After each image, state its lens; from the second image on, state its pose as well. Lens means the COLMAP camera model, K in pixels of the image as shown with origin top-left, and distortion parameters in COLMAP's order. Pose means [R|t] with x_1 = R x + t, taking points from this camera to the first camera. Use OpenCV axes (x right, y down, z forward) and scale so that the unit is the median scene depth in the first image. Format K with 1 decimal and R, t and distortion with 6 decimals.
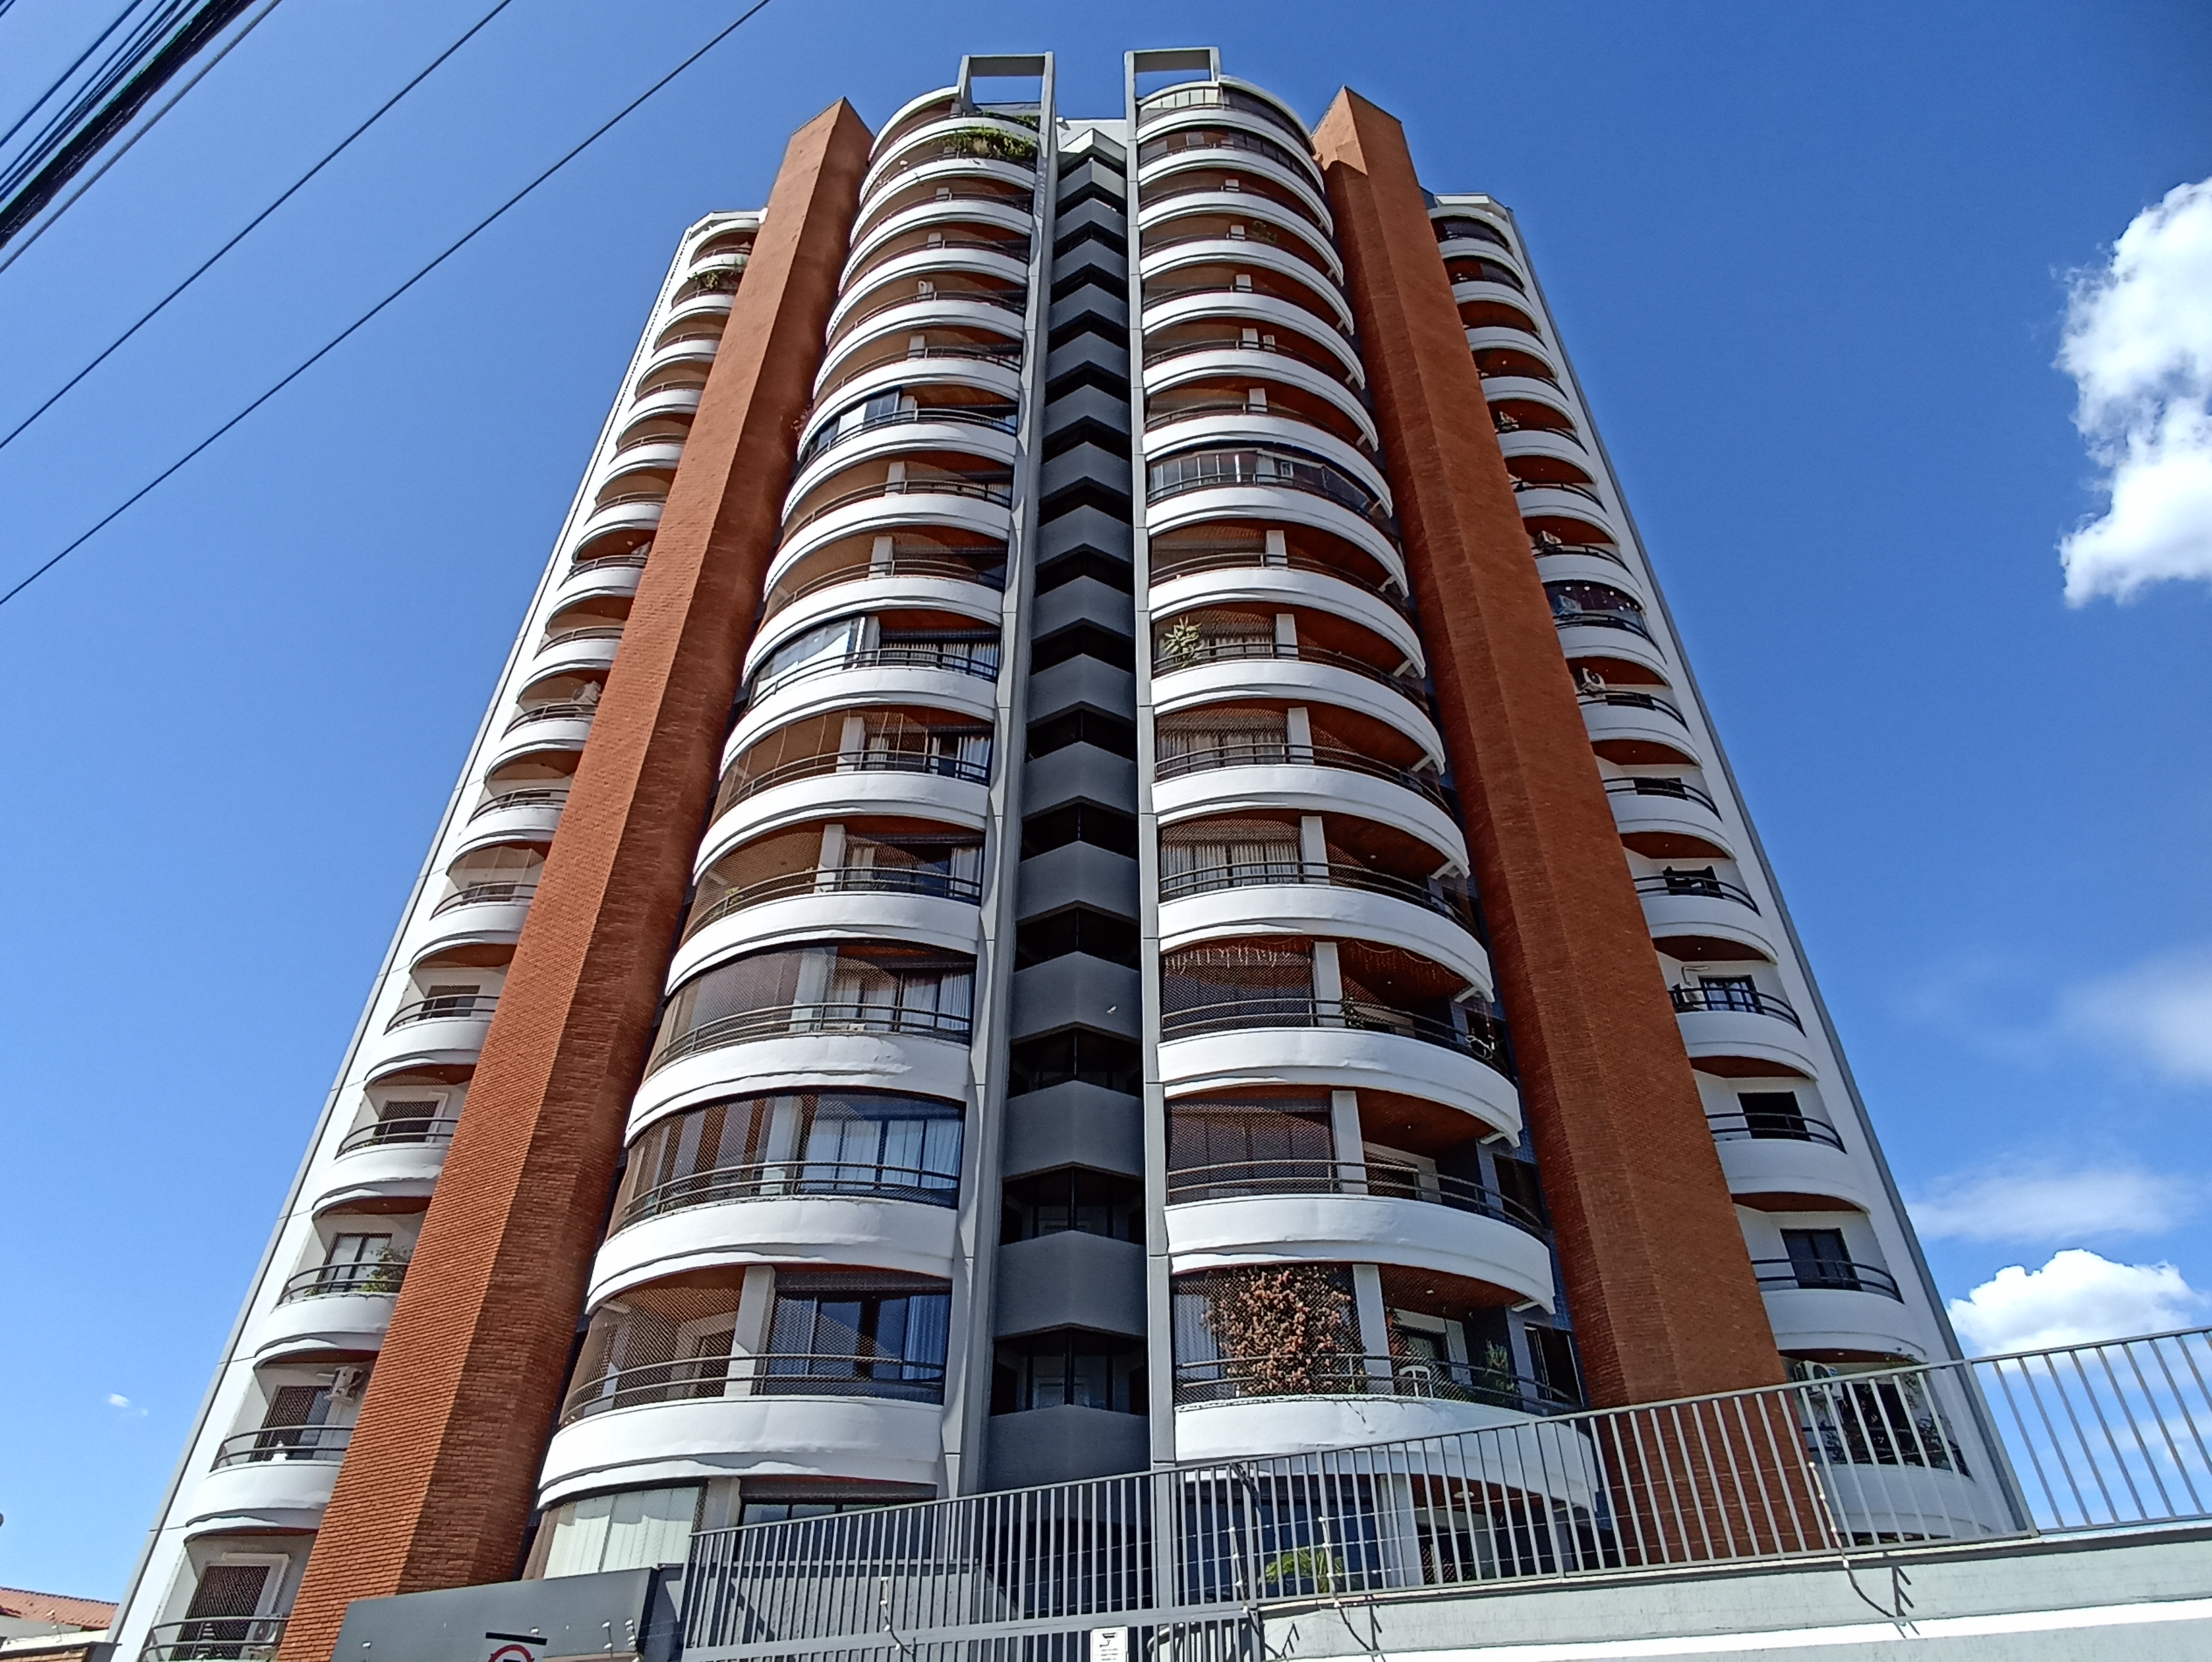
lens RADIAL K [[1337.3, 0, 1108.9], [0, 1337.3, 824.0], [0, 0, 1]] dist [-0.002560, -0.001633]
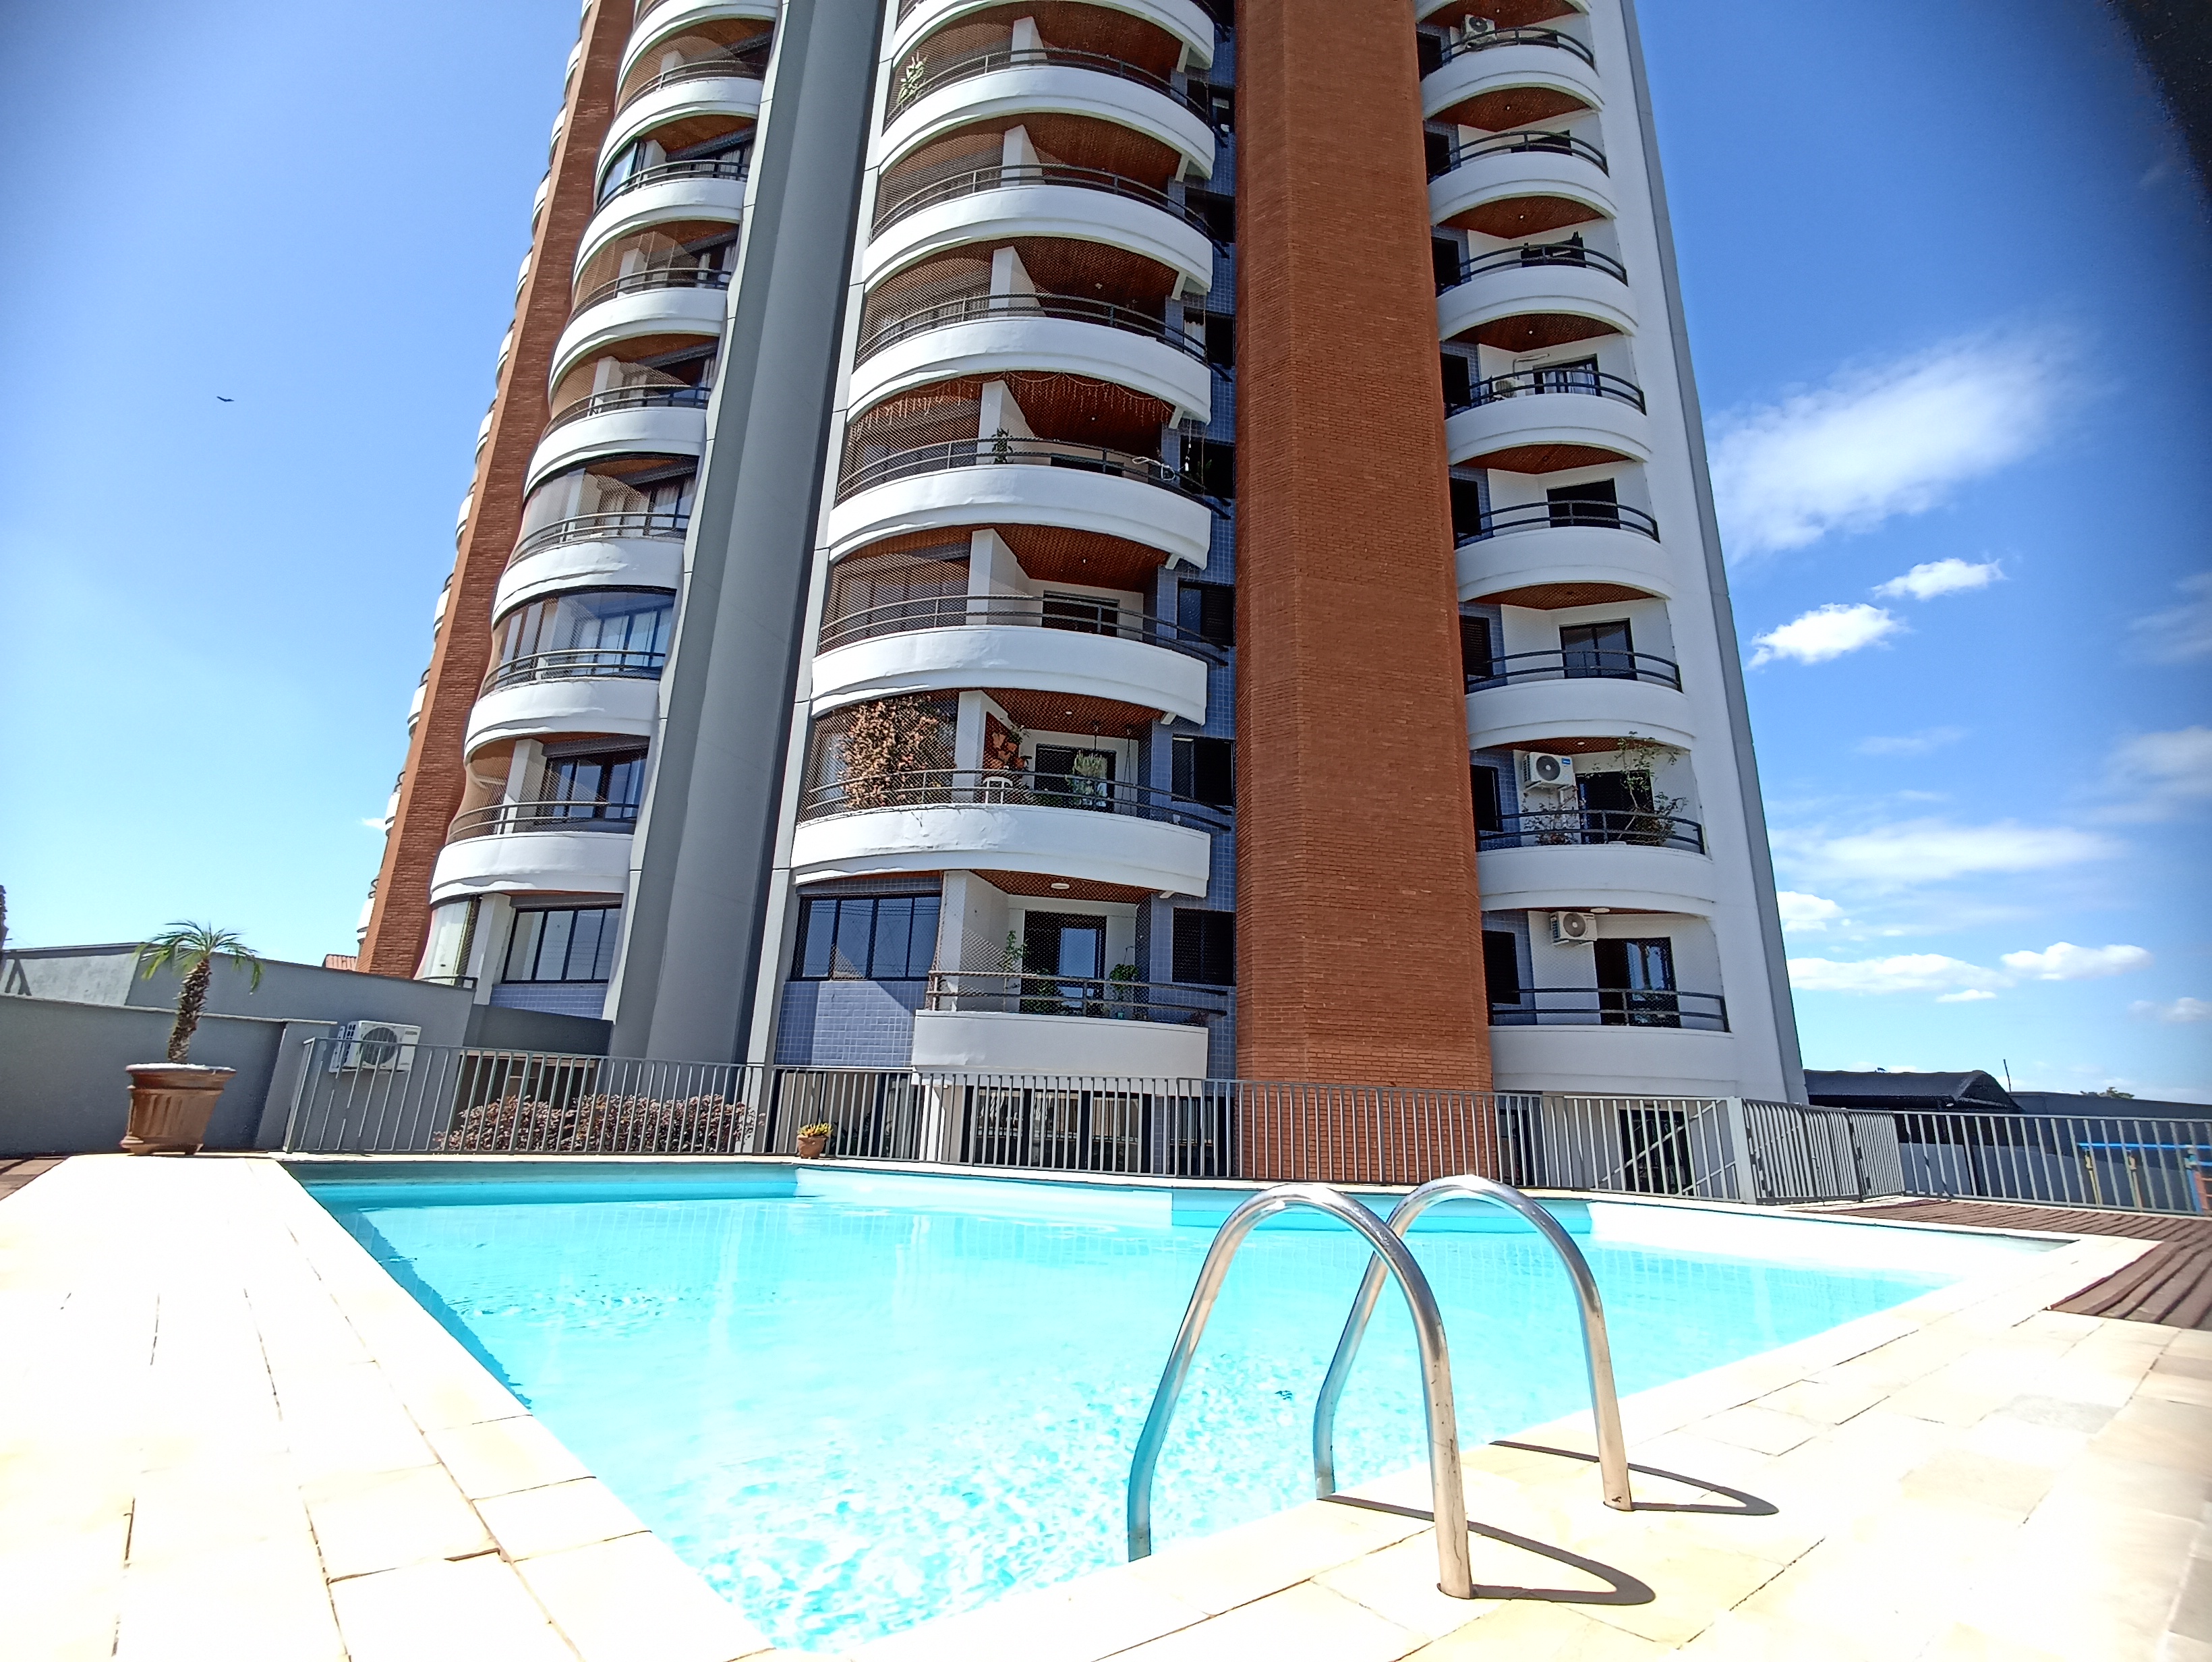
lens RADIAL K [[1002.7, 0, 1103.6], [0, 1002.7, 834.5], [0, 0, 1]] dist [-0.000491, 0.000153]
pose [[0.950532, -0.051712, -0.306292, 0.490592], [0.165021, 0.919457, 0.356884, 0.158756], [0.263168, -0.389774, 0.882507, 0.271899]]
